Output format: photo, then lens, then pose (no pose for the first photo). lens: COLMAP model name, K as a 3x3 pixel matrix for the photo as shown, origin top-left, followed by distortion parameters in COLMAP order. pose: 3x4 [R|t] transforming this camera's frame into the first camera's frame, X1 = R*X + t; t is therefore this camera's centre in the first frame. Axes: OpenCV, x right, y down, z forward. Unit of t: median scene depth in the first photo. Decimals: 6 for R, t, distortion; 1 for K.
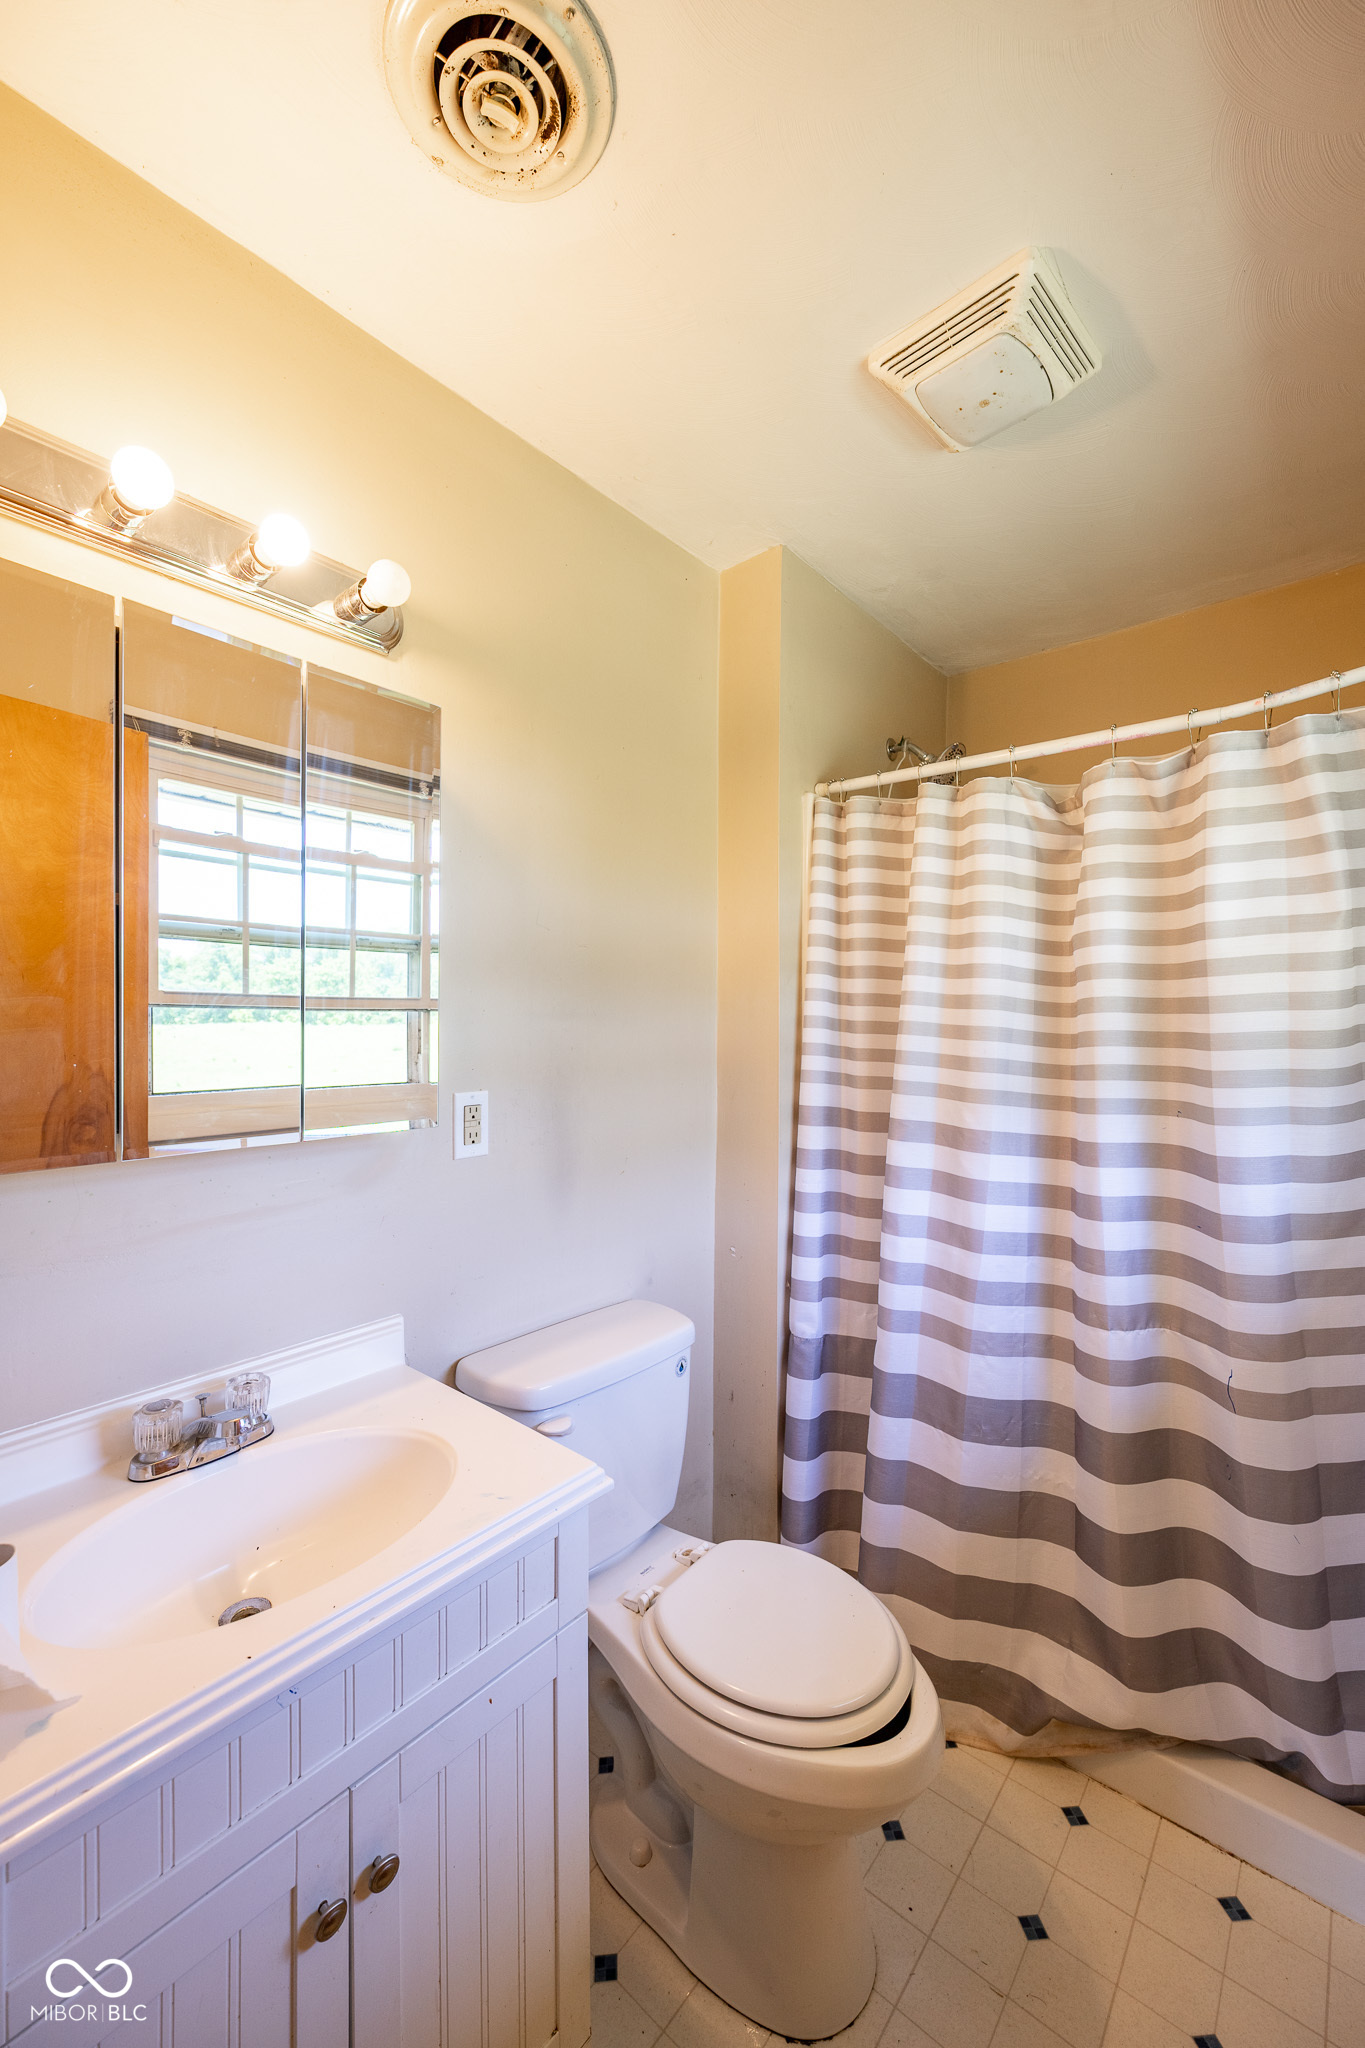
lens RADIAL K [[813.6, 0, 673.9], [0, 813.6, 1025.2], [0, 0, 1]] dist [0.000893, 0.000157]
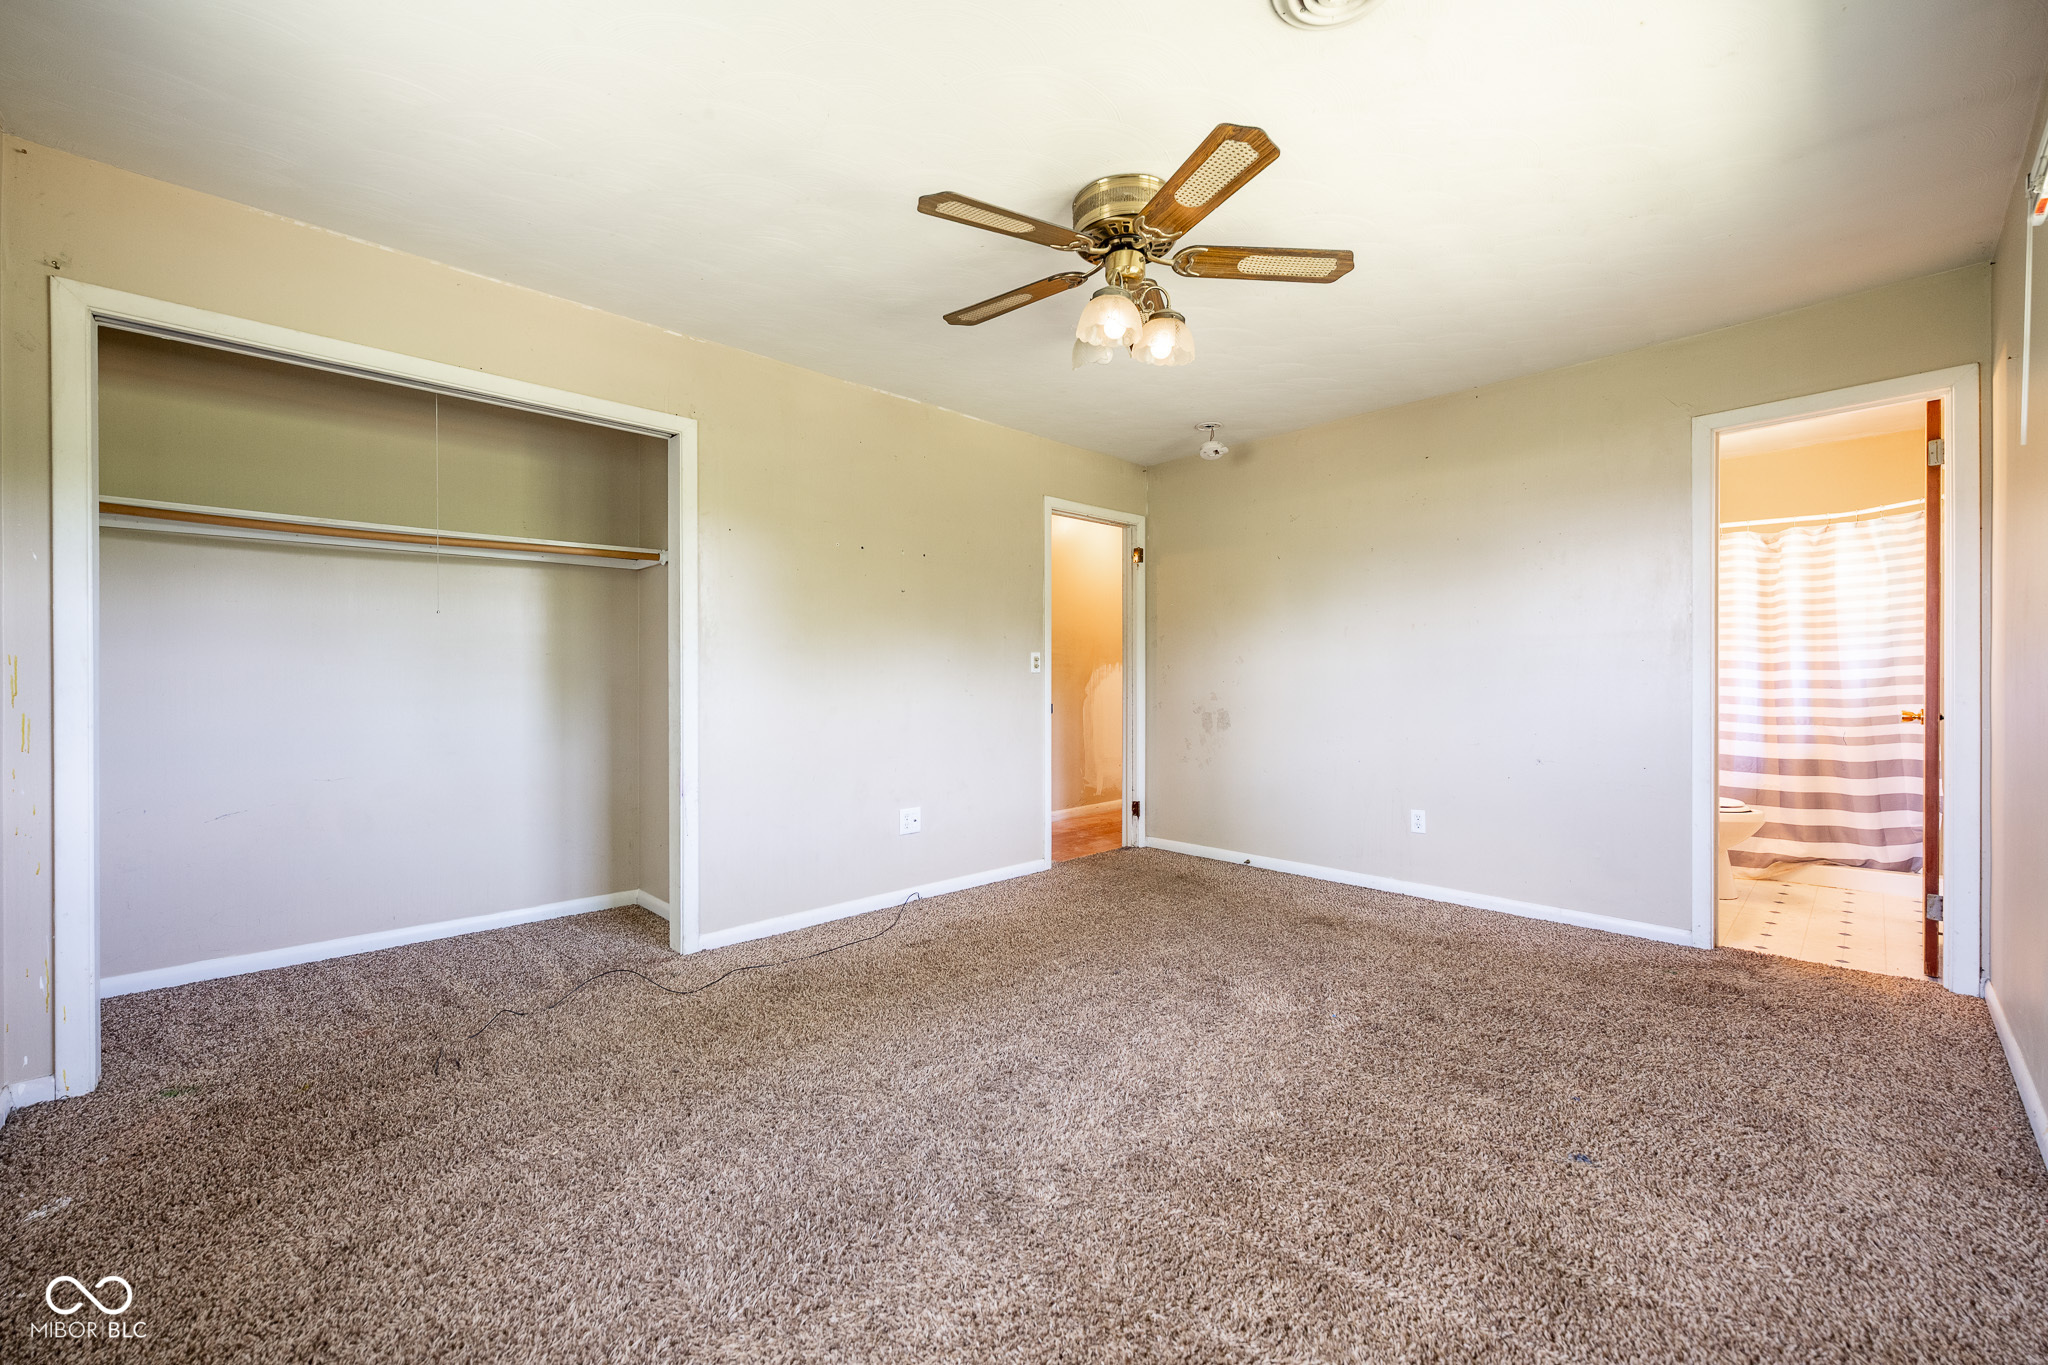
lens RADIAL K [[813.6, 0, 1022.3], [0, 813.6, 677.9], [0, 0, 1]] dist [0.000893, 0.000157]
pose [[0.995354, 0.000071, -0.096287, -1.963548], [-0.000651, 0.999982, -0.005997, 0.229873], [0.096285, 0.006032, 0.995336, -2.194620]]
